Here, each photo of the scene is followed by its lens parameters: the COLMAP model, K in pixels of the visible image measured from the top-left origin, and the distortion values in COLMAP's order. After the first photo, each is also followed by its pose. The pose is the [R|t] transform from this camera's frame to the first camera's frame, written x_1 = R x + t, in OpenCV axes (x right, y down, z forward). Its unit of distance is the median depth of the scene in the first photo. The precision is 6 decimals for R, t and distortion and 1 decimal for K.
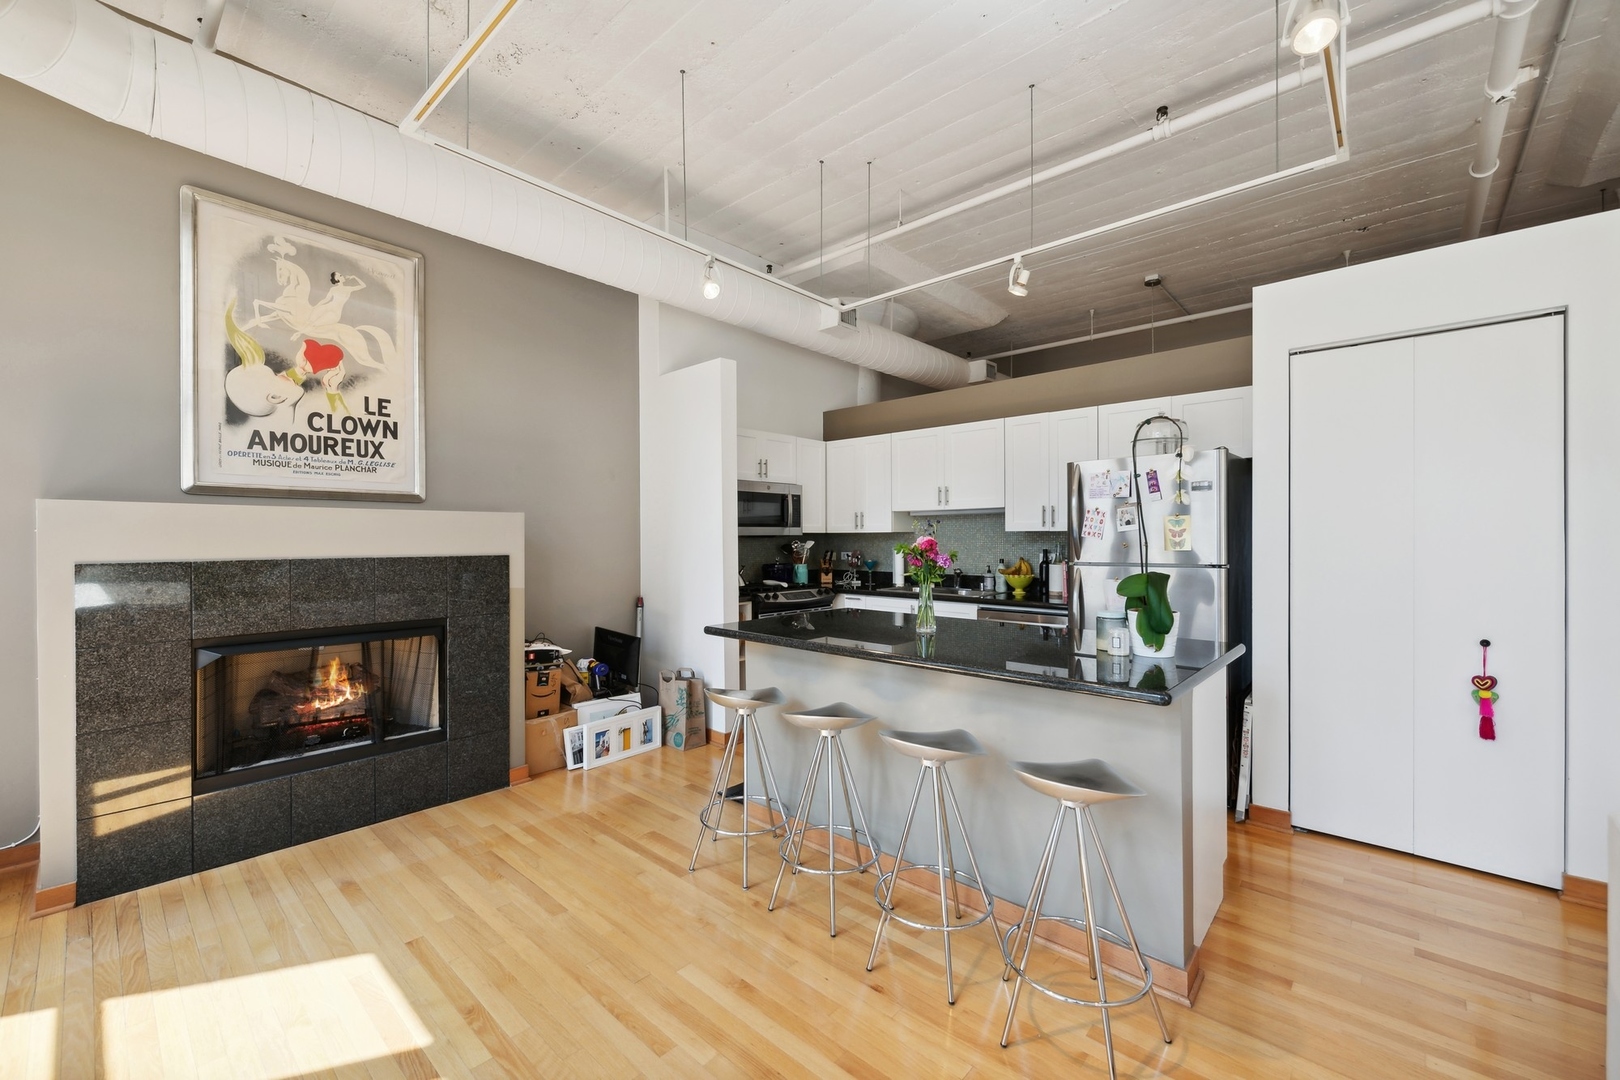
lens RADIAL K [[654.2, 0, 812.3], [0, 654.2, 532.7], [0, 0, 1]] dist [0.011282, -0.005589]
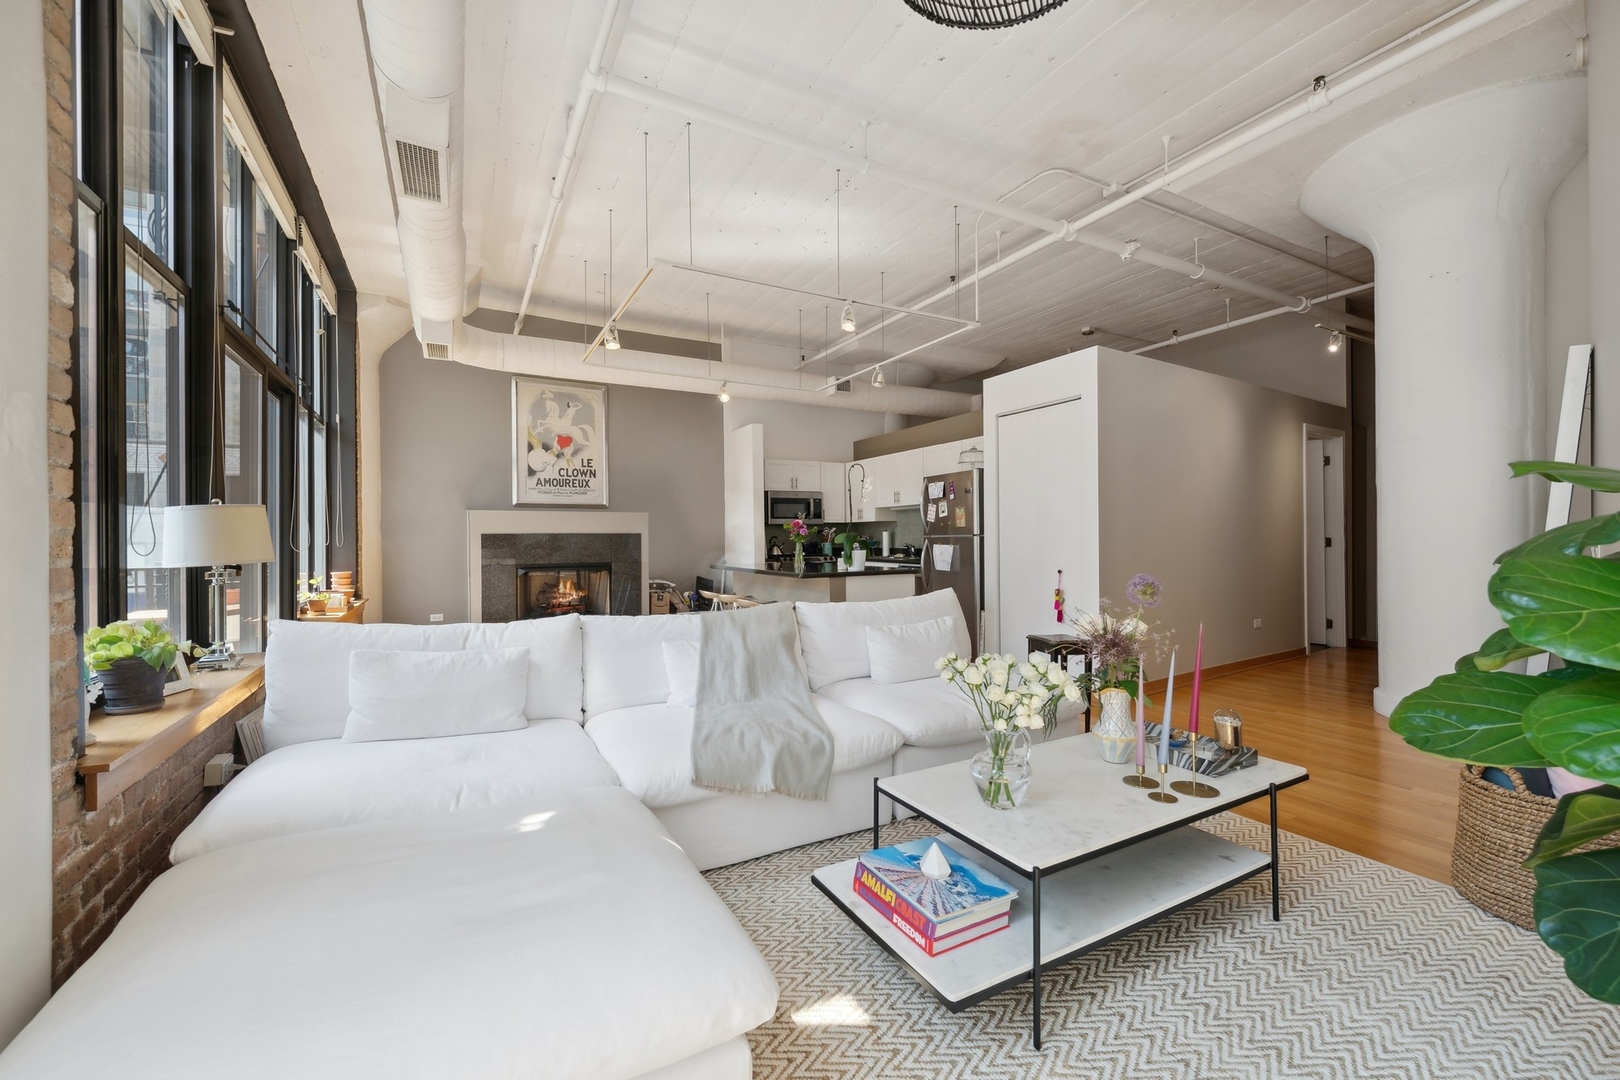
lens RADIAL K [[654.2, 0, 812.3], [0, 654.2, 532.7], [0, 0, 1]] dist [0.011282, -0.005589]
pose [[0.944560, -0.008079, -0.328240, 0.660083], [0.008814, 0.999961, 0.000749, 0.032349], [0.328222, -0.003601, 0.944594, -0.694536]]
